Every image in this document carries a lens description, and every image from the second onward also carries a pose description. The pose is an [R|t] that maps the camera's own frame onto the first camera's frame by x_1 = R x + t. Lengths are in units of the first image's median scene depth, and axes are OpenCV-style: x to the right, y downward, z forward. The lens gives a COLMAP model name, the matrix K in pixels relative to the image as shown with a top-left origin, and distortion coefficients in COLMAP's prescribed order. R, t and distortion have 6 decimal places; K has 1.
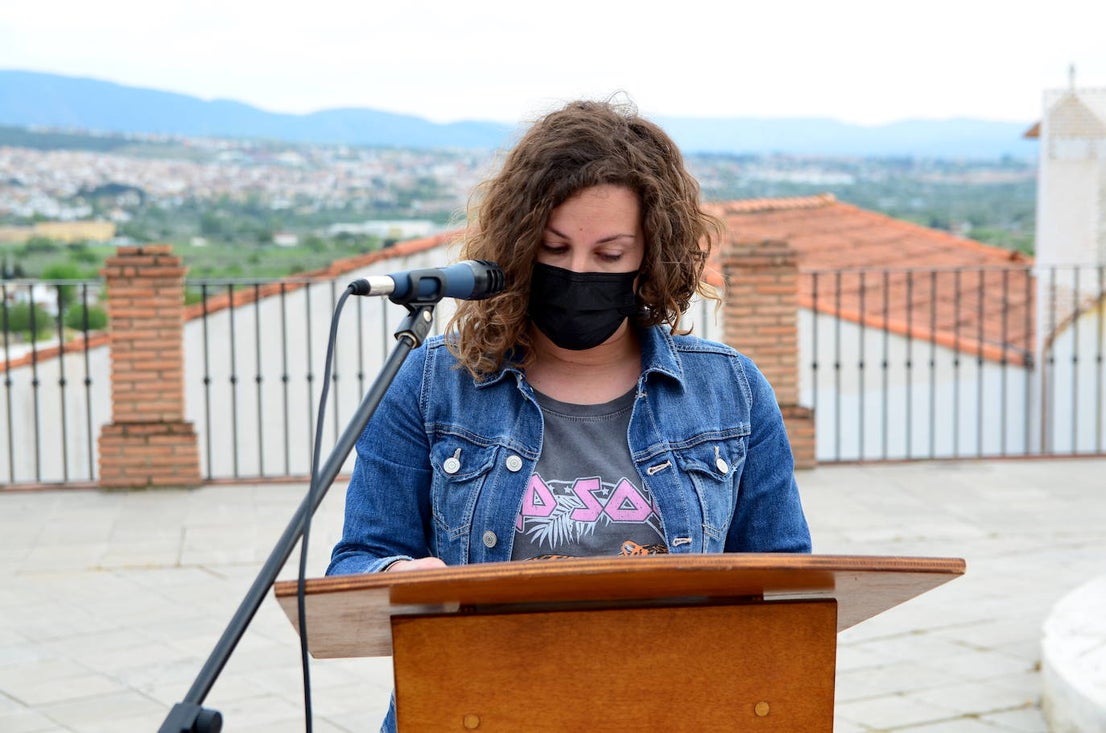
lens RADIAL K [[2170.8, 0, 553.0], [0, 2170.8, 366.5], [0, 0, 1]] dist [0.158583, 0.374738]
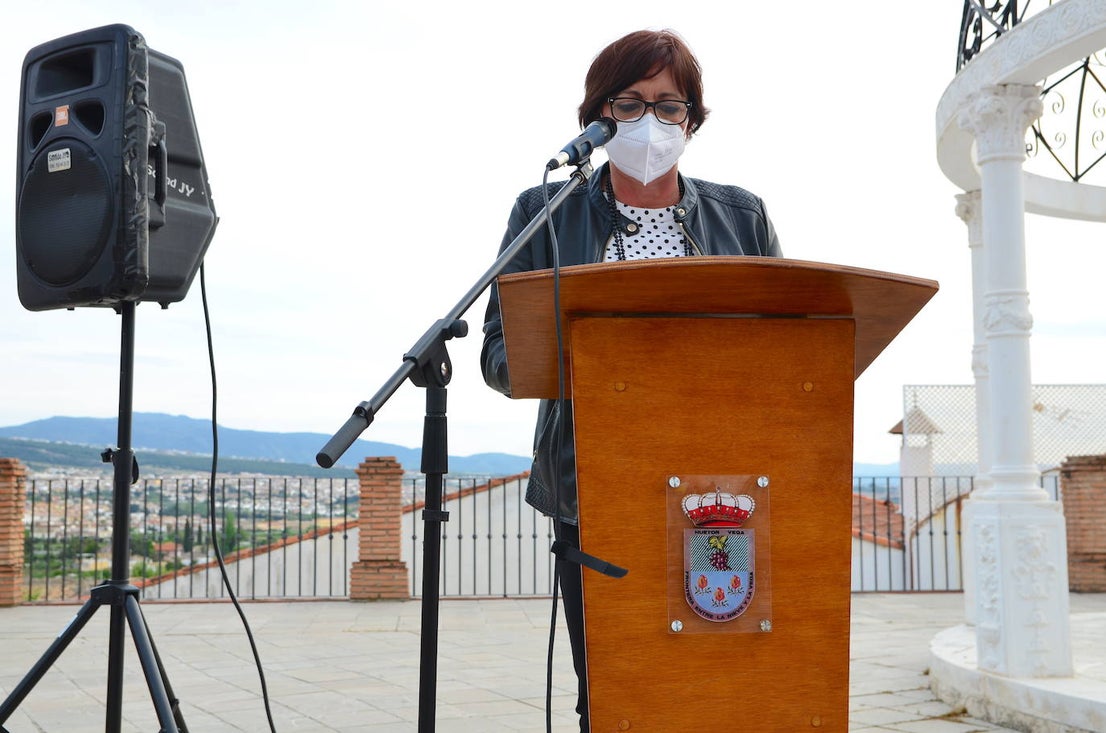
lens RADIAL K [[1261.3, 0, 553.0], [0, 1261.3, 366.5], [0, 0, 1]] dist [0.025781, 0.054554]
pose [[0.998958, 0.001851, -0.045606, -0.043787], [-0.009791, 0.984607, -0.174509, 0.301989], [0.044581, 0.174774, 0.983599, 0.113068]]
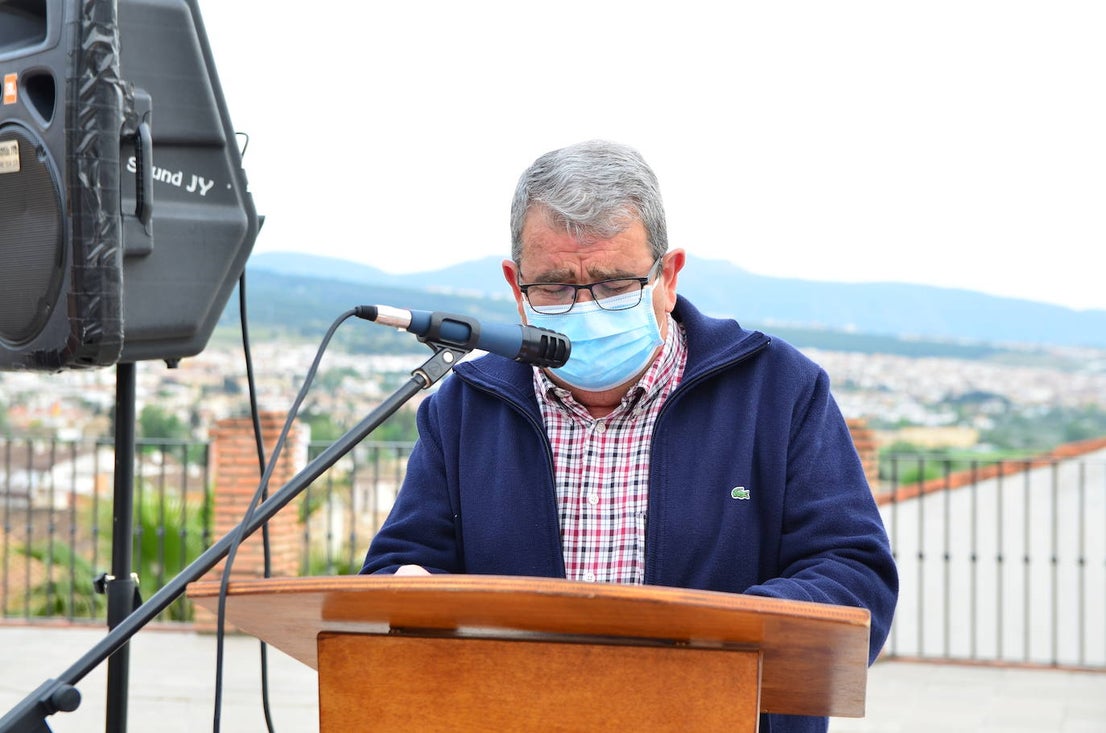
lens RADIAL K [[2170.8, 0, 553.0], [0, 2170.8, 366.5], [0, 0, 1]] dist [0.158583, 0.374738]
pose [[0.929349, 0.022150, -0.368536, 0.398126], [-0.055906, 0.995131, -0.081169, 0.066218], [0.364944, 0.096038, 0.926063, 0.071561]]
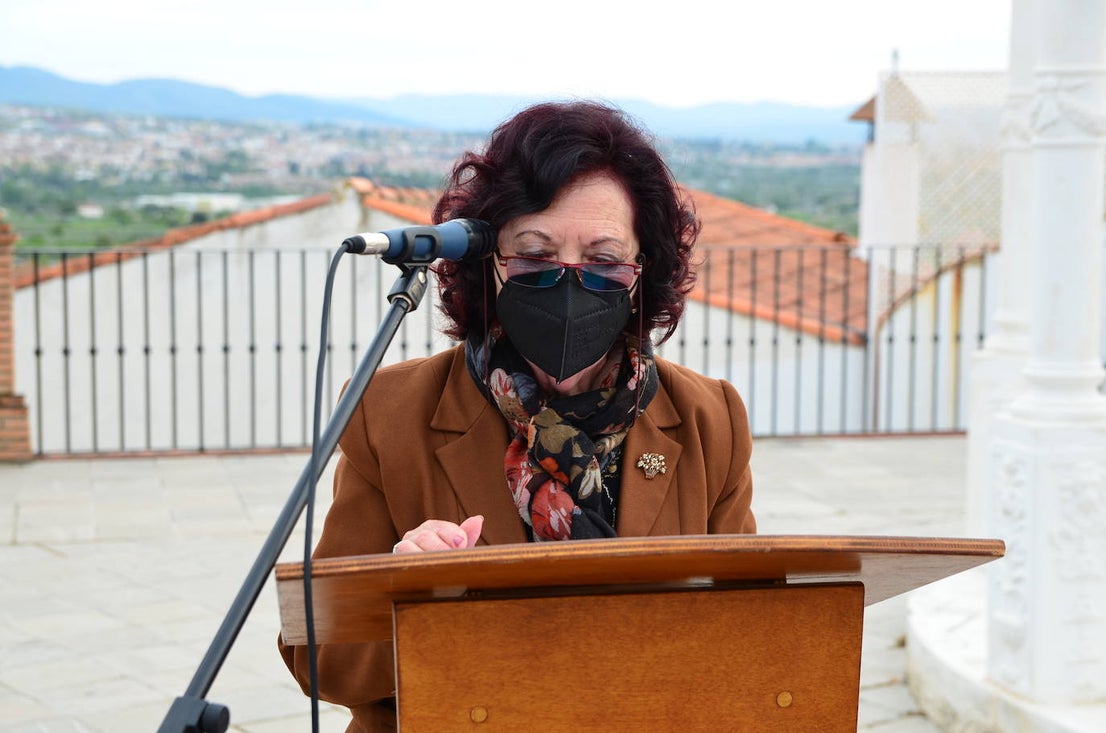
lens RADIAL K [[2170.8, 0, 553.0], [0, 2170.8, 366.5], [0, 0, 1]] dist [0.158583, 0.374738]
pose [[0.996427, 0.008575, 0.084019, -0.084084], [-0.009467, 0.999903, 0.010228, 0.005090], [-0.083924, -0.010987, 0.996412, 0.074685]]
